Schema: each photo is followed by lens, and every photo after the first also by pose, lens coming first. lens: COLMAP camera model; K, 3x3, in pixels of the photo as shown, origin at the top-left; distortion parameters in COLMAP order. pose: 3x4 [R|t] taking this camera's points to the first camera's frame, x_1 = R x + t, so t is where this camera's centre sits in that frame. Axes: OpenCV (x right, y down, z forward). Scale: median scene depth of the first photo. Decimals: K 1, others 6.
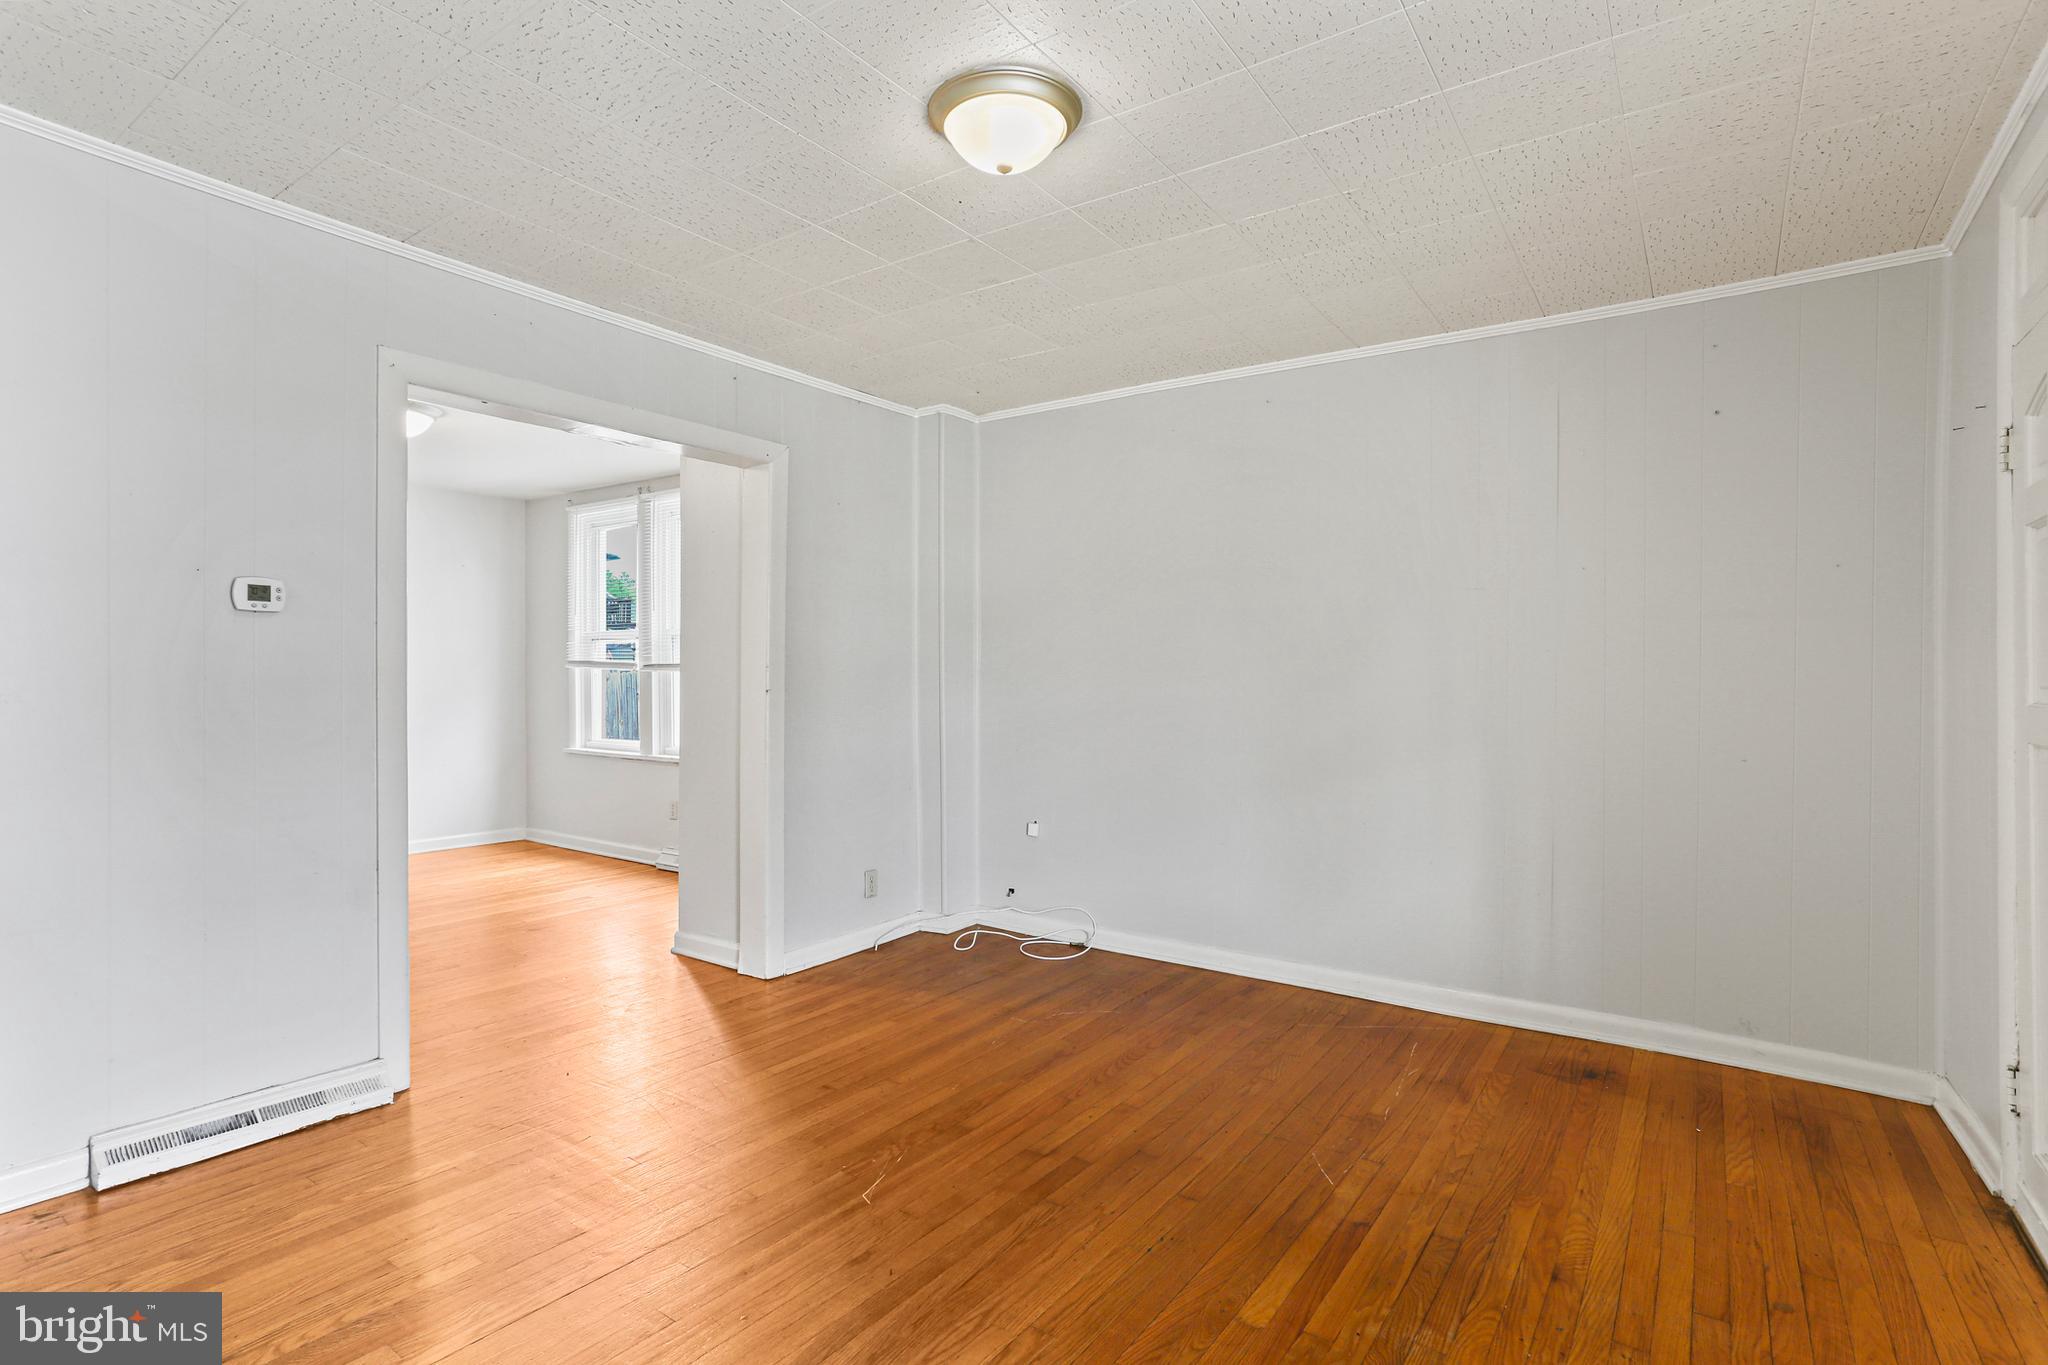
lens RADIAL K [[1001.8, 0, 1022.4], [0, 1001.8, 699.6], [0, 0, 1]] dist [-0.046347, 0.021769]
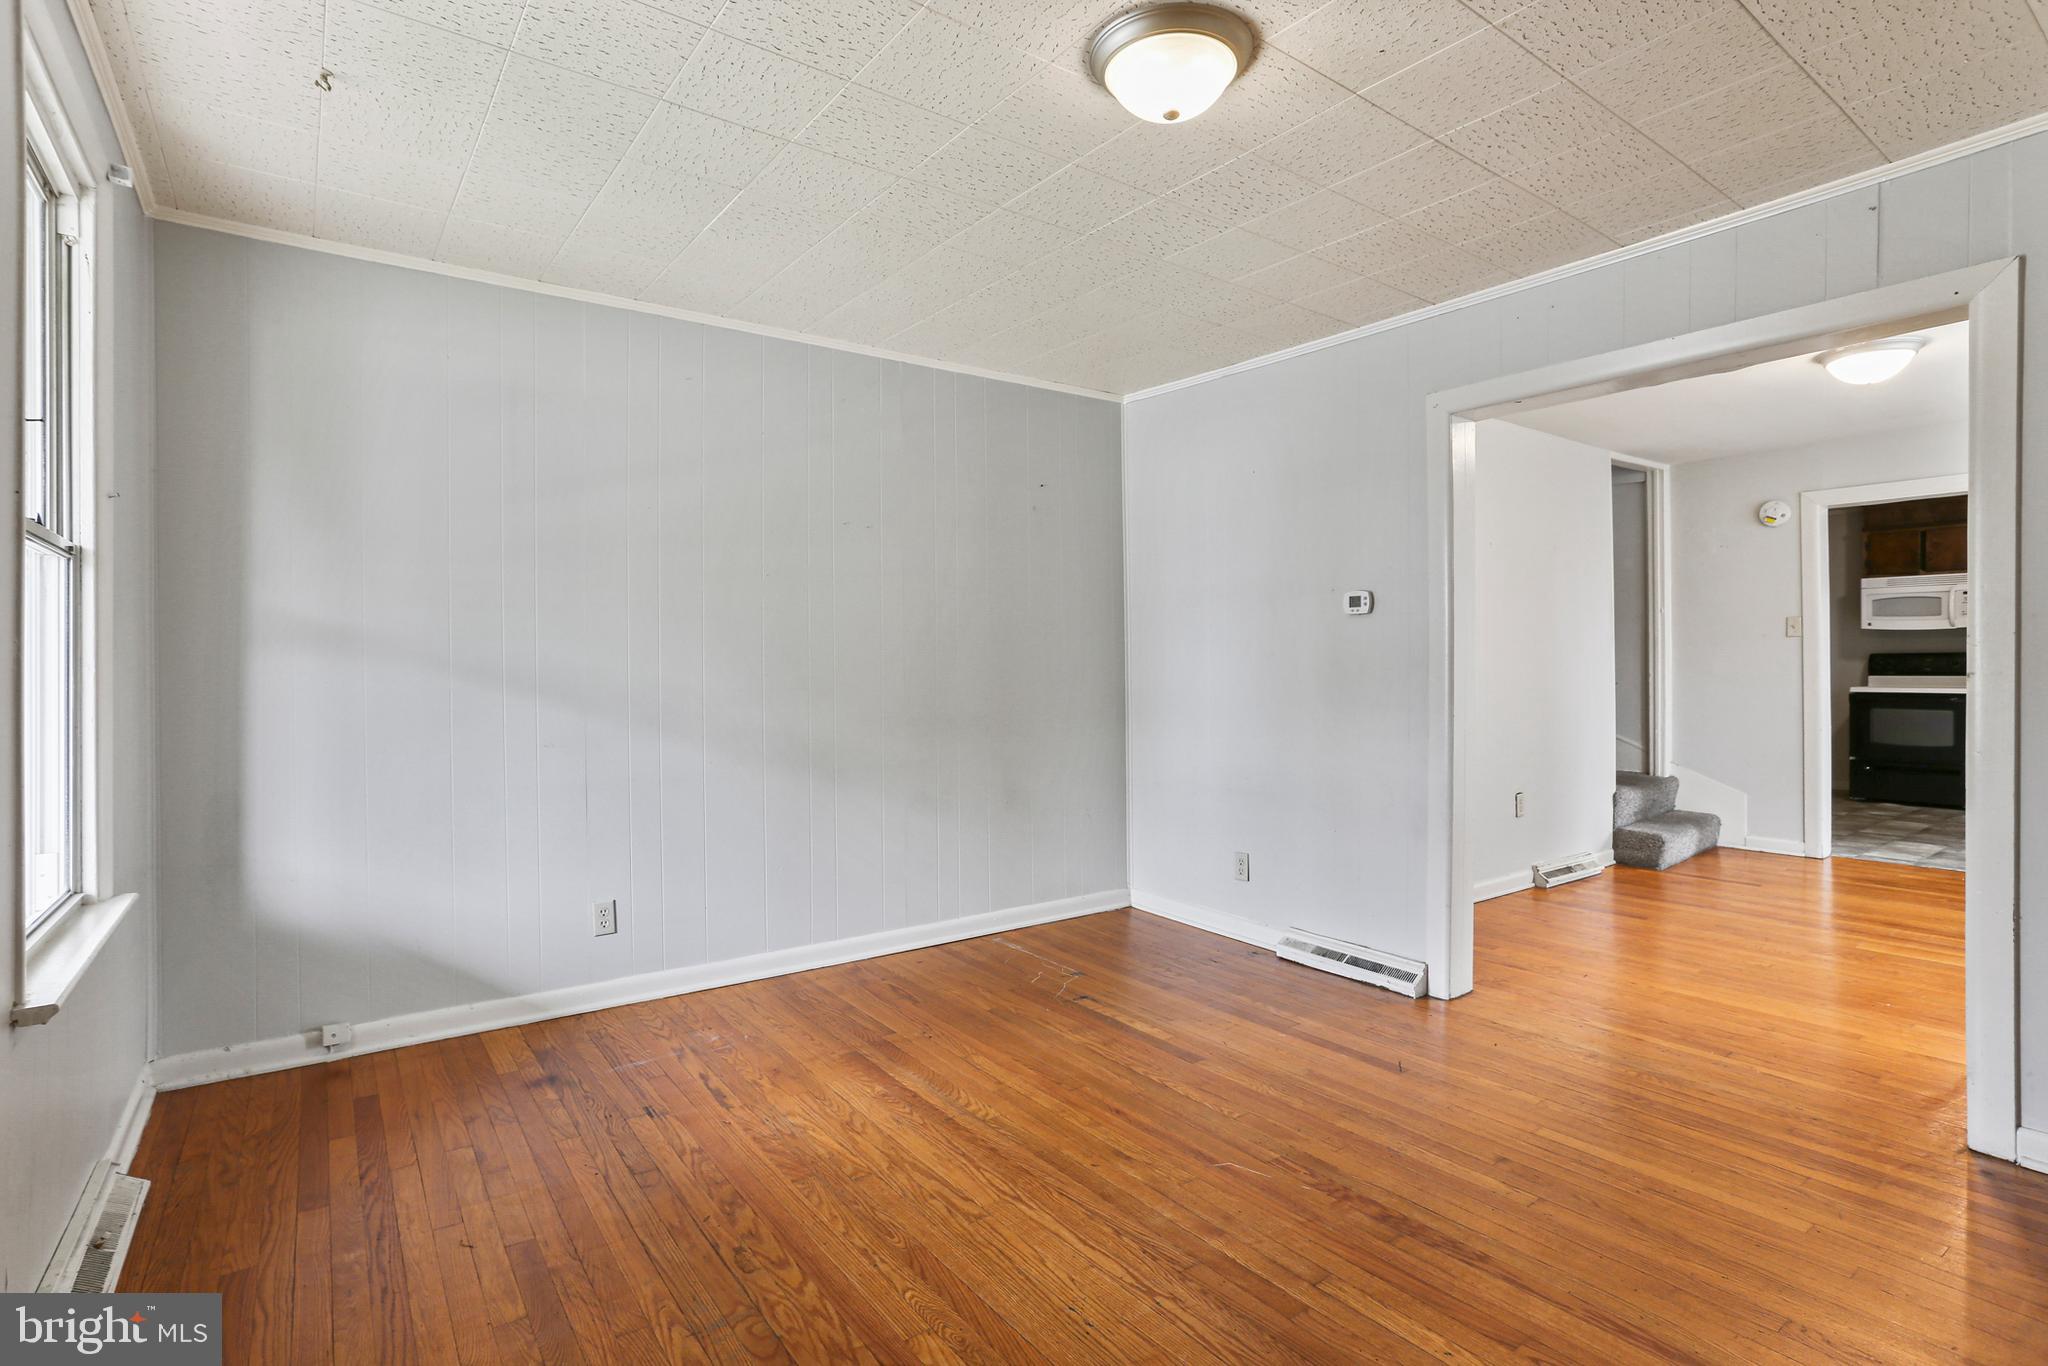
lens RADIAL K [[1001.8, 0, 1011.8], [0, 1001.8, 666.9], [0, 0, 1]] dist [-0.046347, 0.021769]
pose [[-0.321634, -0.002648, -0.946860, 0.675872], [-0.017383, 0.999844, 0.003109, -0.006325], [0.946704, 0.017459, -0.321630, 0.853650]]
